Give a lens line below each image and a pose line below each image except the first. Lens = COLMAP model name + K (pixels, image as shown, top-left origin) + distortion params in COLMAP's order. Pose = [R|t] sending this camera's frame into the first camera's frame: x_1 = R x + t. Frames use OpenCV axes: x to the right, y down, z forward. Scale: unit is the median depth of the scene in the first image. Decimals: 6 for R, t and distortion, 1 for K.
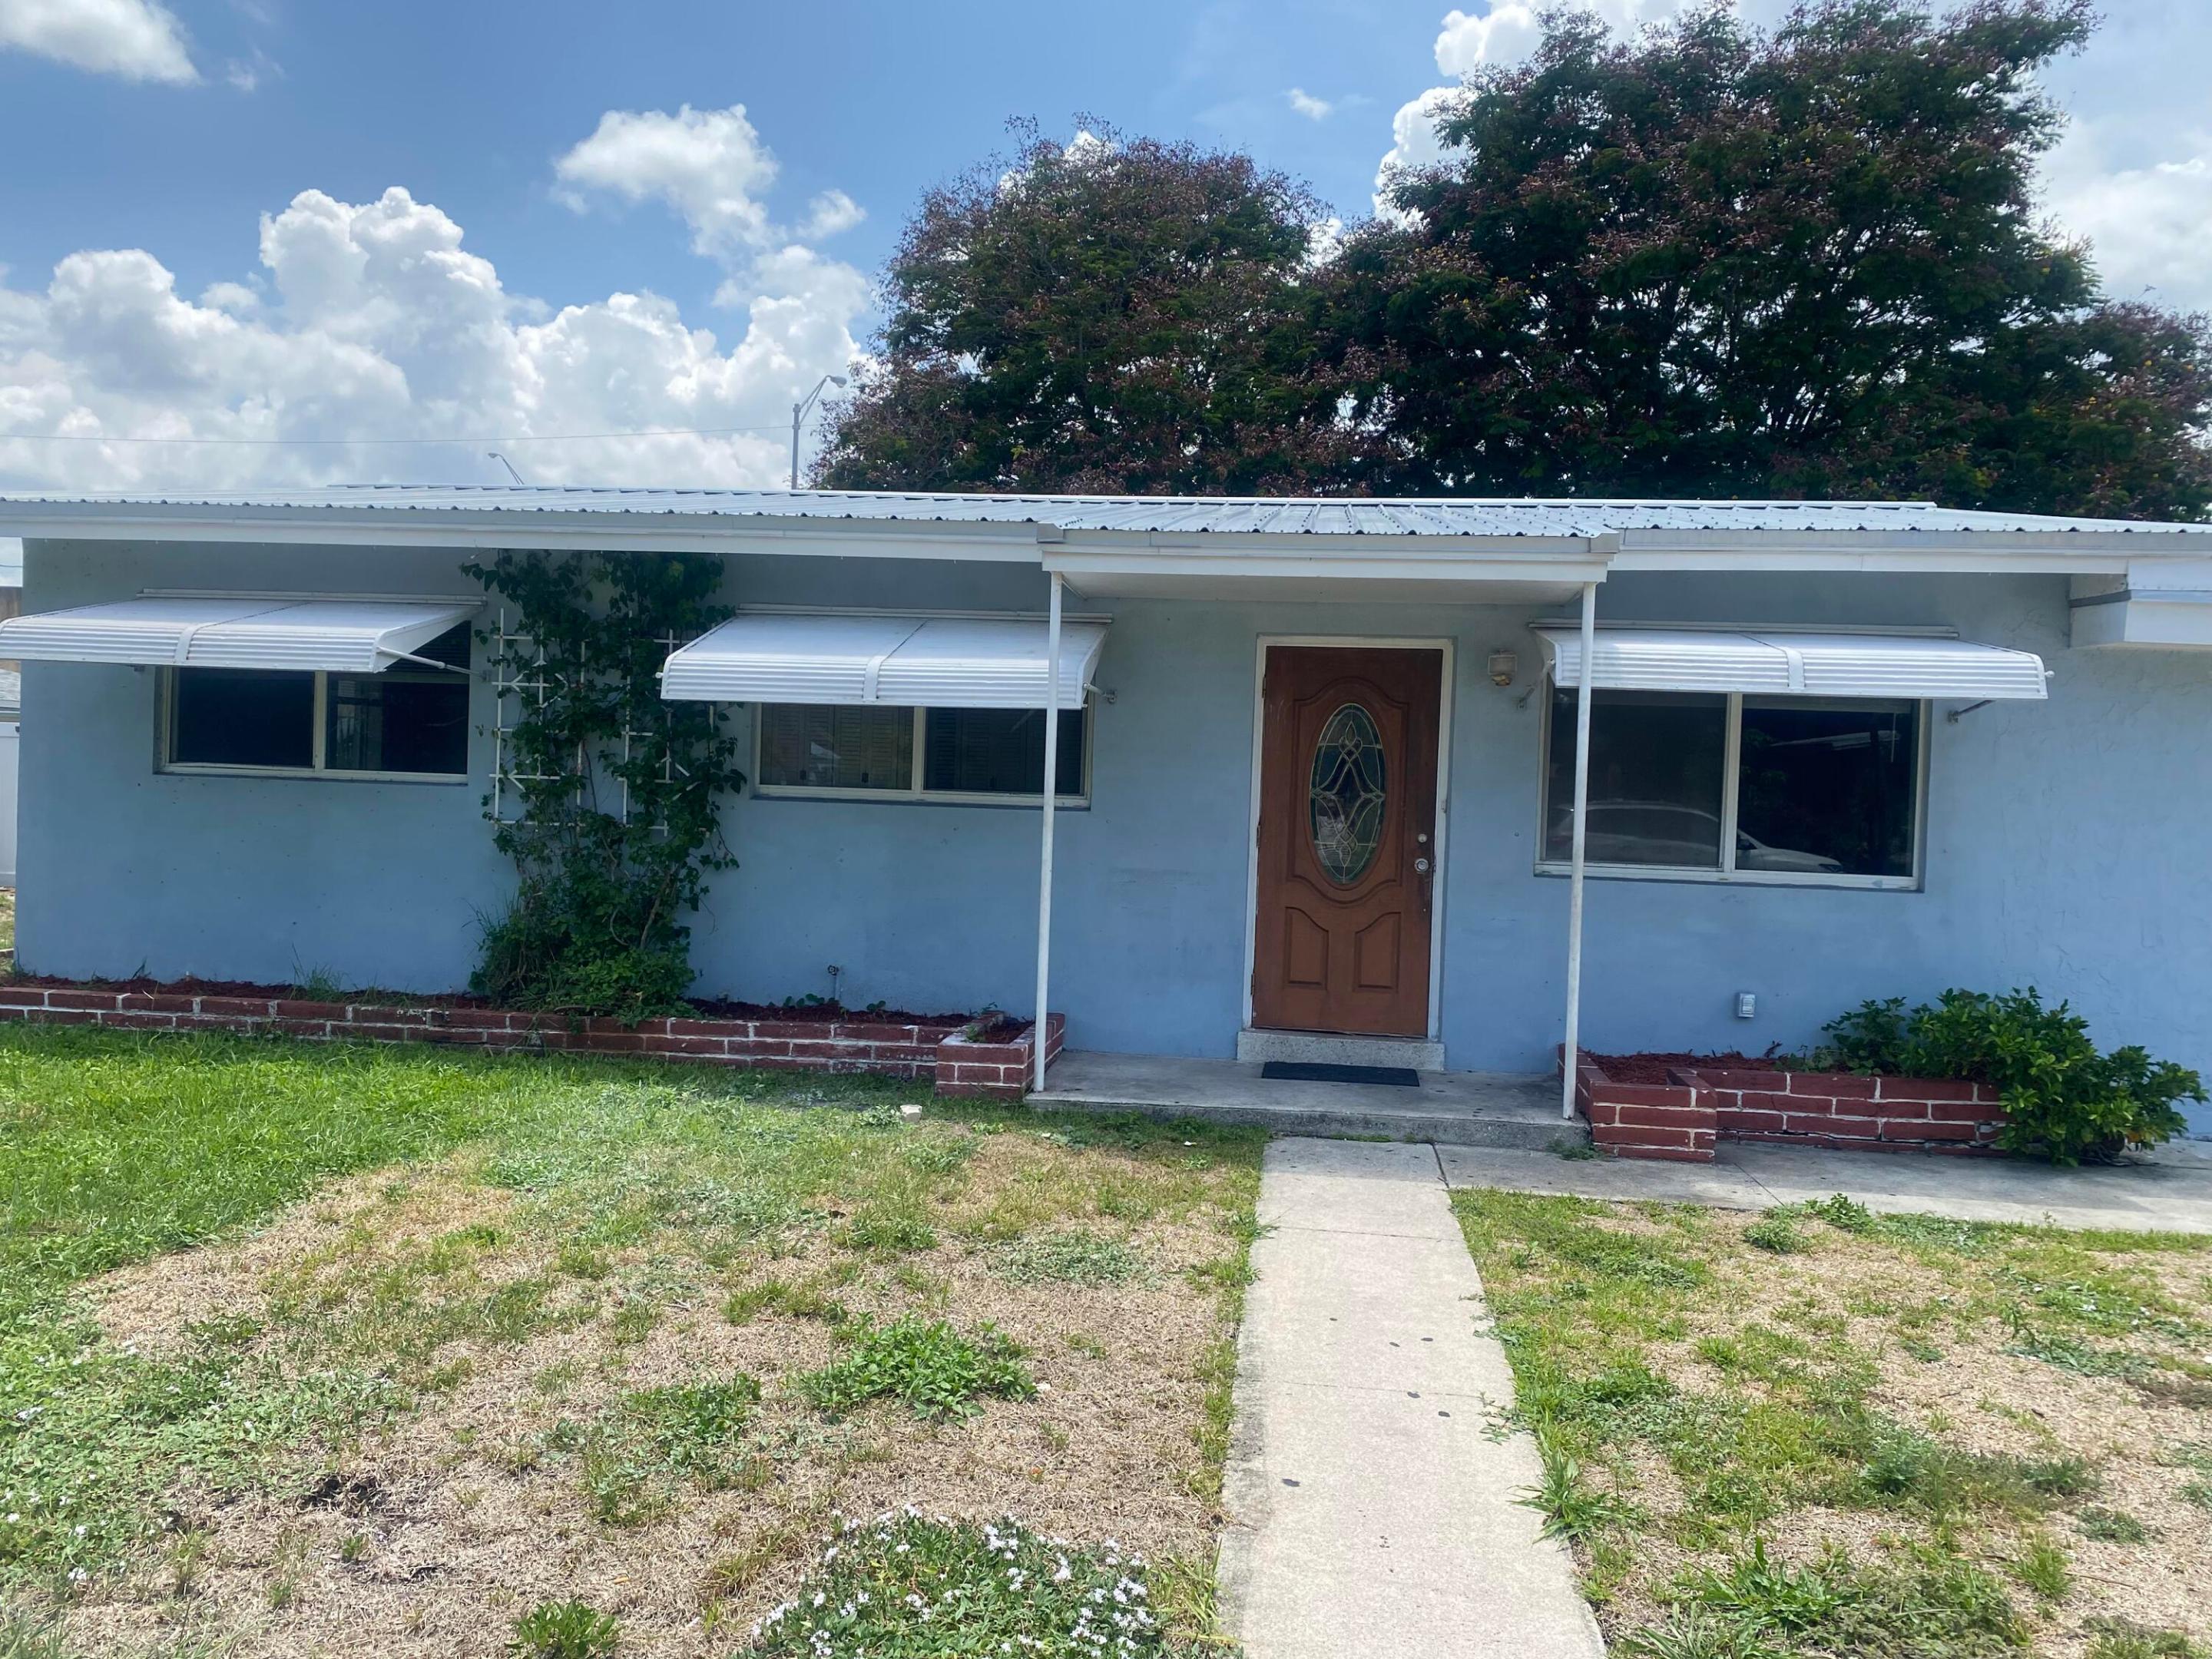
lens RADIAL K [[1690.7, 0, 1093.9], [0, 1690.7, 811.8], [0, 0, 1]] dist [0.025371, -0.027383]
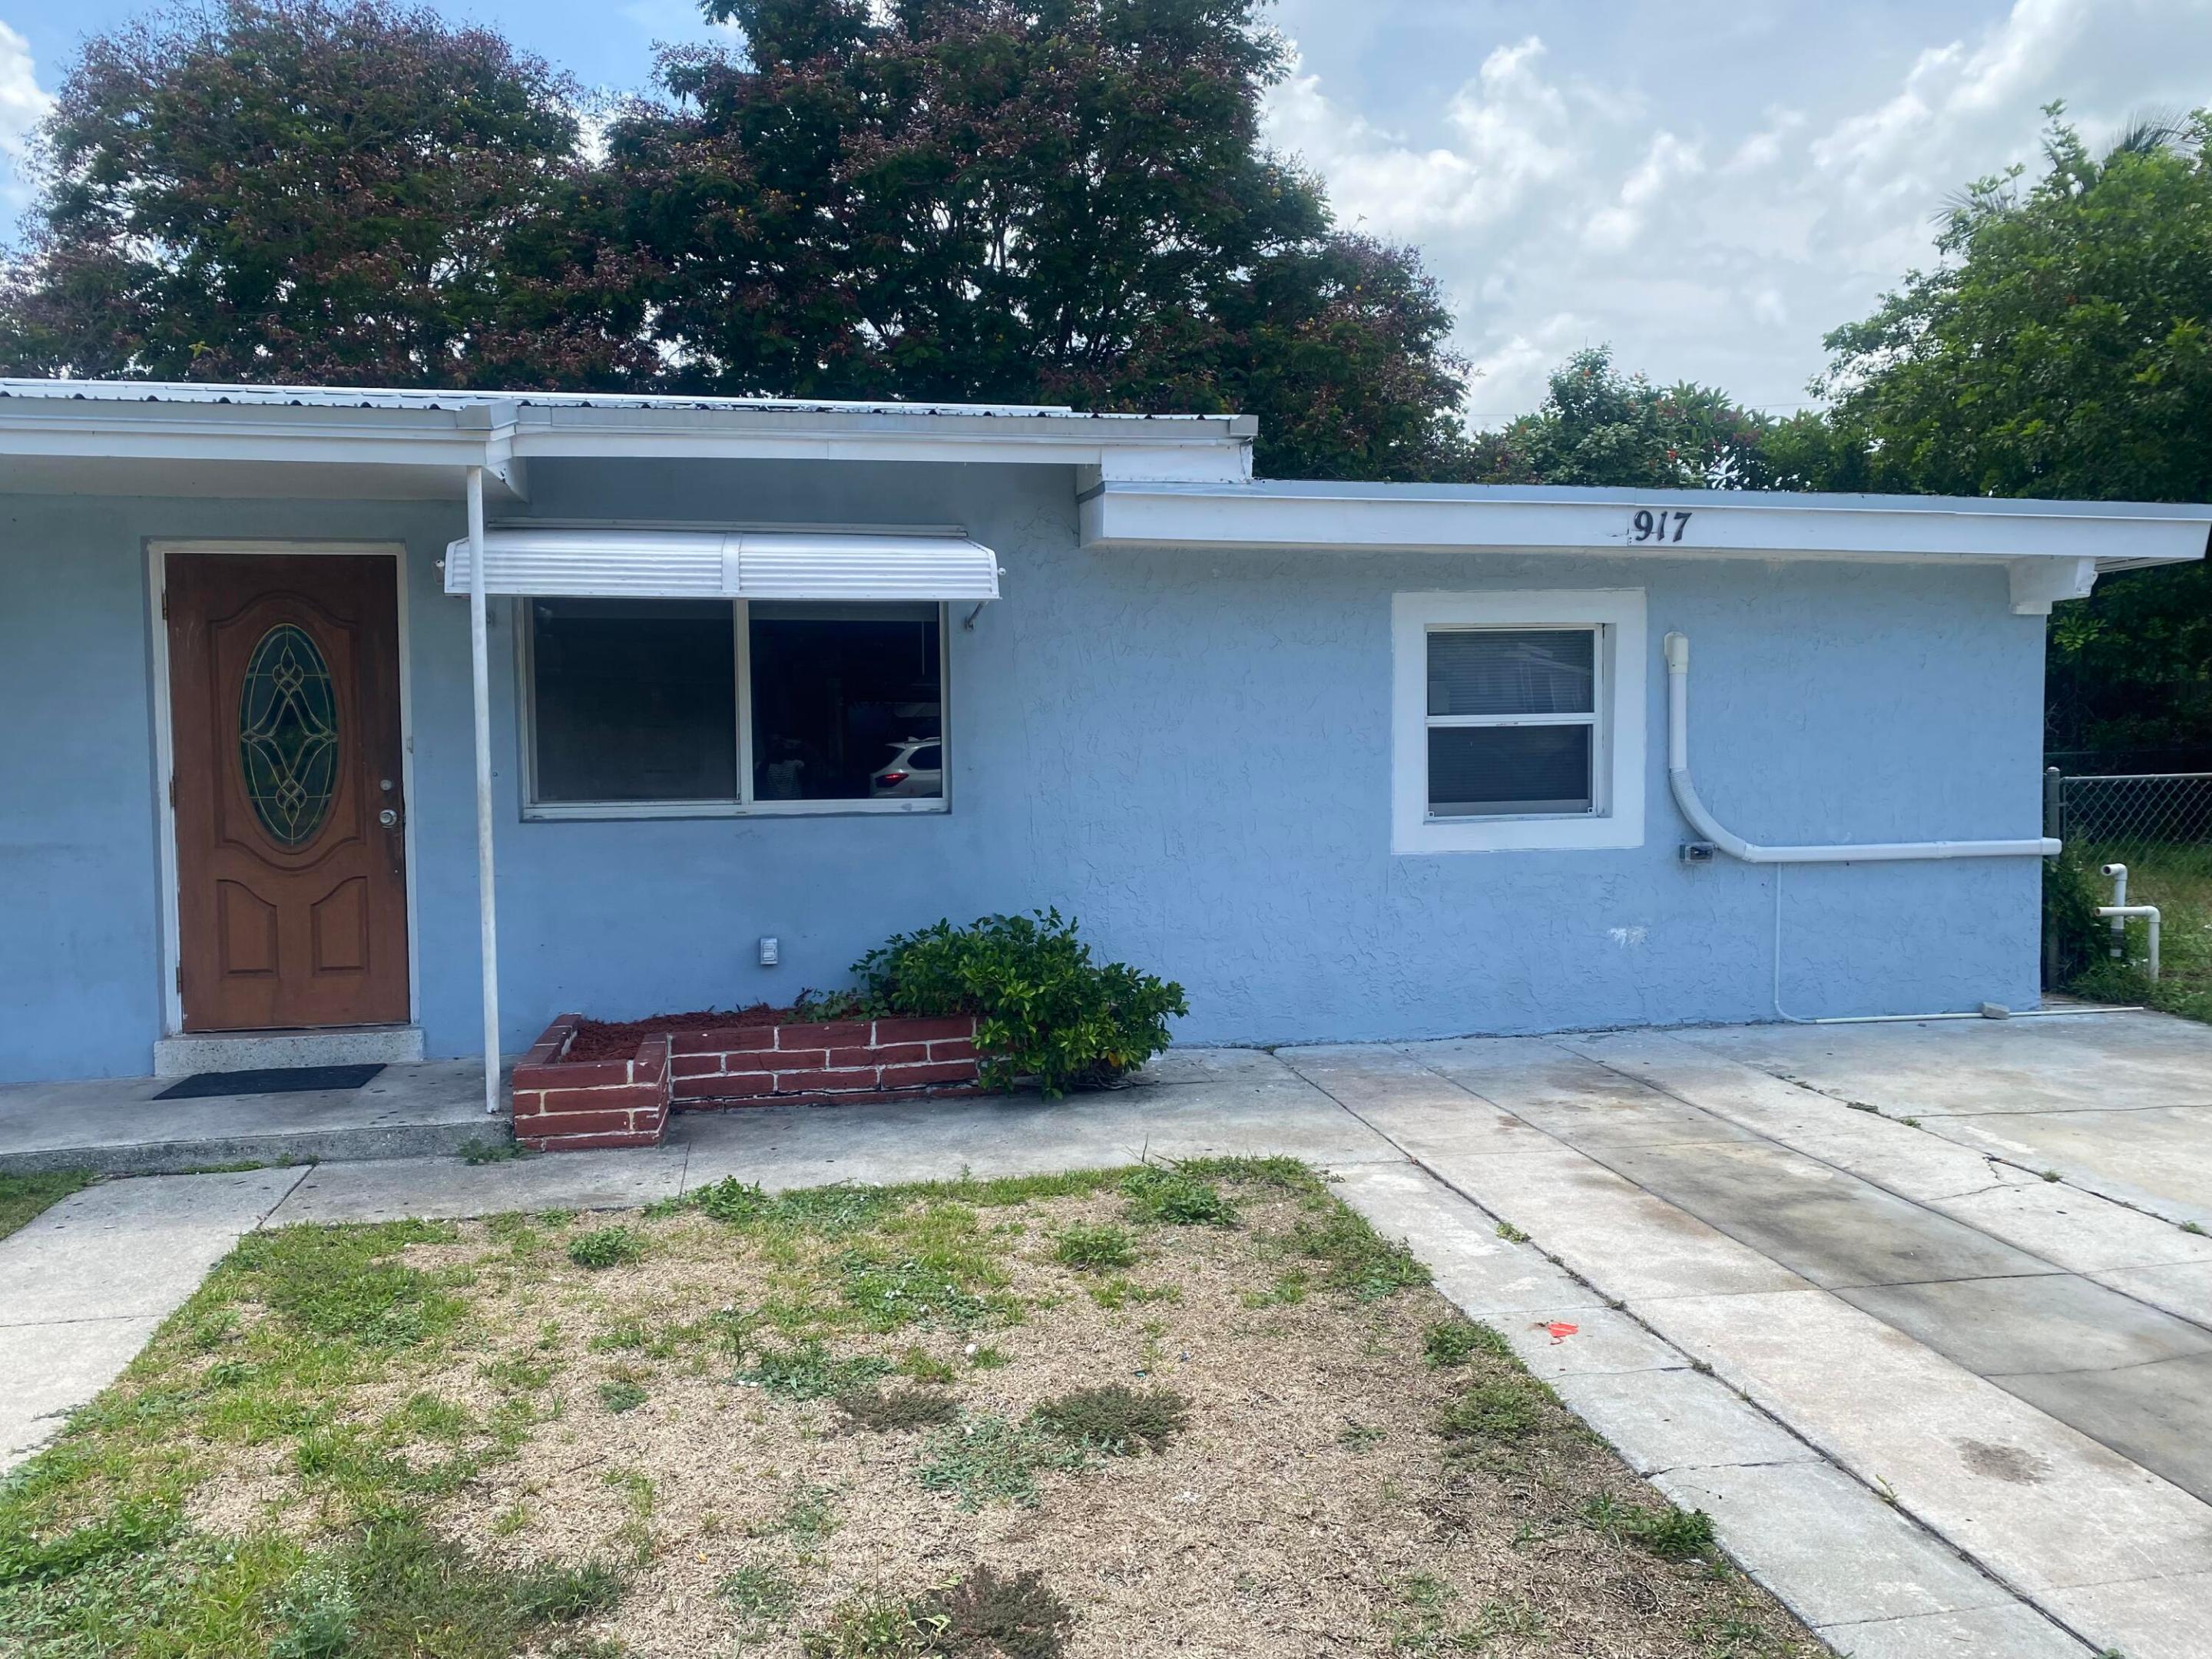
lens RADIAL K [[1690.7, 0, 1104.8], [0, 1690.7, 827.5], [0, 0, 1]] dist [0.025371, -0.027383]
pose [[0.944652, -0.066516, 0.321262, 0.276658], [0.051904, 0.997199, 0.053847, 0.010408], [-0.323944, -0.034192, 0.945458, 0.105348]]
